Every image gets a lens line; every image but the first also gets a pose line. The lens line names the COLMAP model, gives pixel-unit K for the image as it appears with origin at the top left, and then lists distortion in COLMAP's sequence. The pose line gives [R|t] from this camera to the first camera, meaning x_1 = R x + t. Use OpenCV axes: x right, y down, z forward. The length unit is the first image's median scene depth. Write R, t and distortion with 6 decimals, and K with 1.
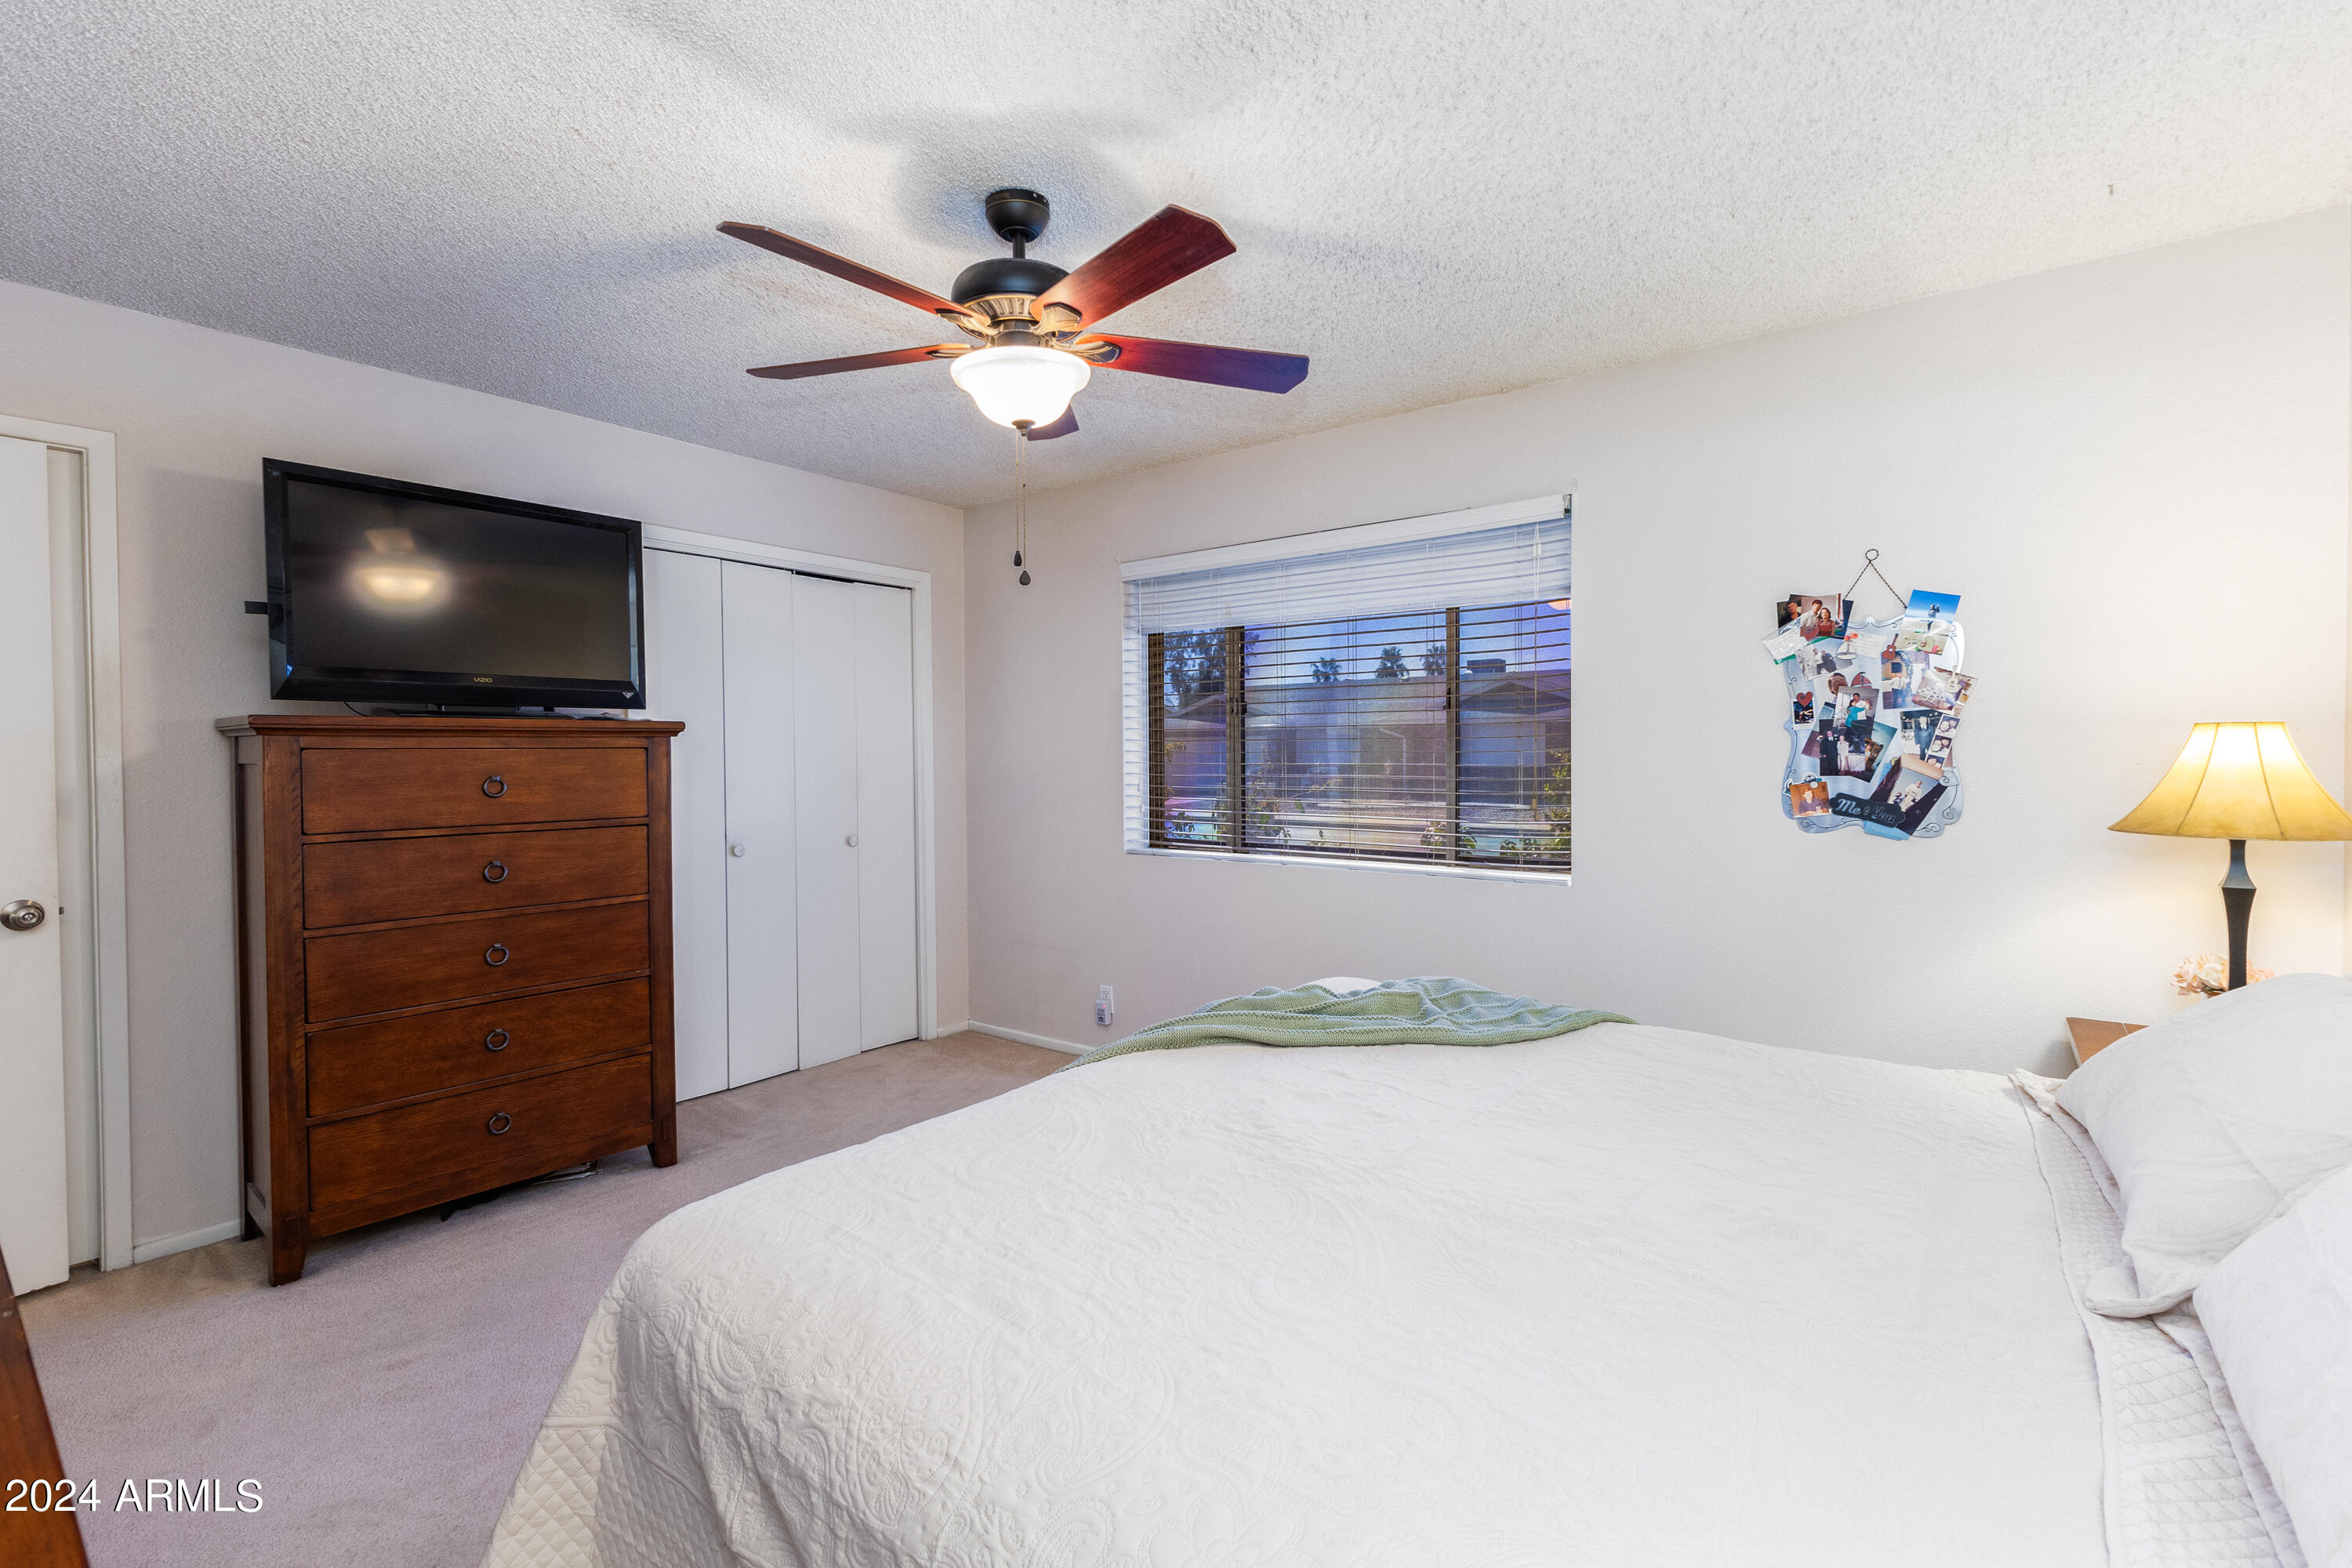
lens RADIAL K [[997.6, 0, 1176.0], [0, 997.6, 784.0], [0, 0, 1]] dist [0.009054, 0.000171]
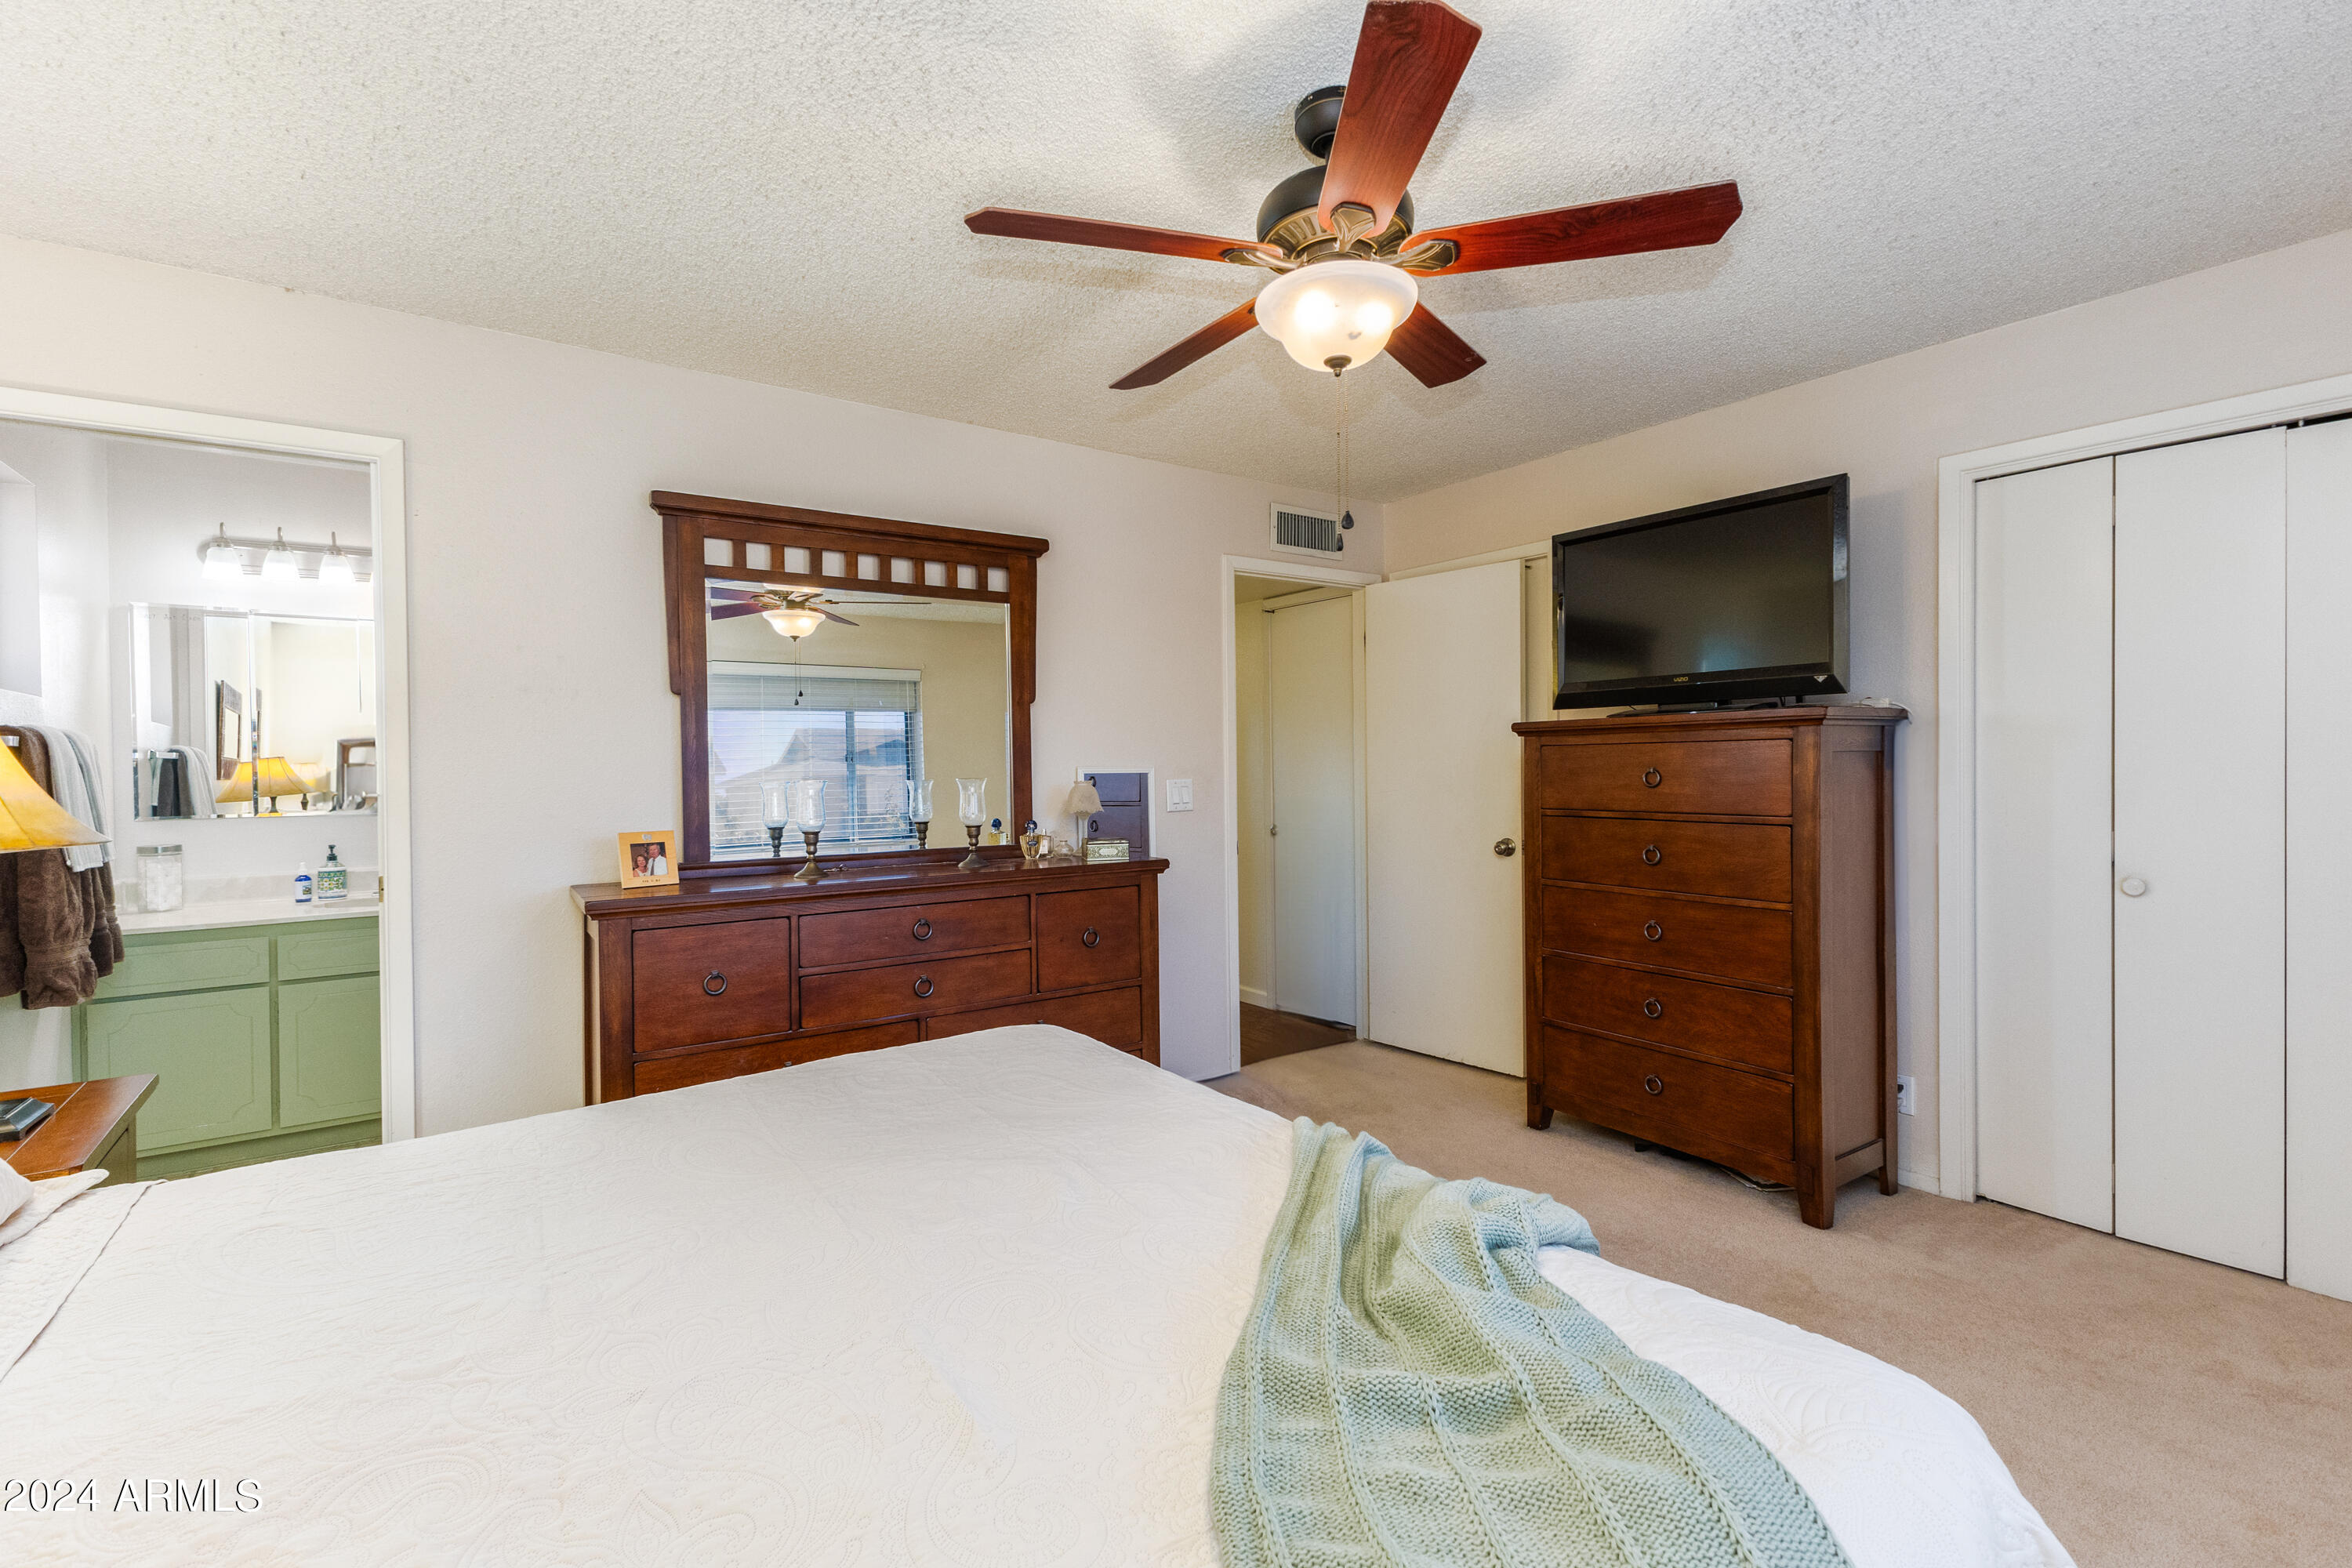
lens RADIAL K [[997.6, 0, 1176.0], [0, 997.6, 784.0], [0, 0, 1]] dist [0.009054, 0.000171]
pose [[-0.257178, 0.028173, -0.965953, 0.491653], [-0.018167, 0.999257, 0.033981, -0.017222], [0.966193, 0.026288, -0.256476, 0.742275]]
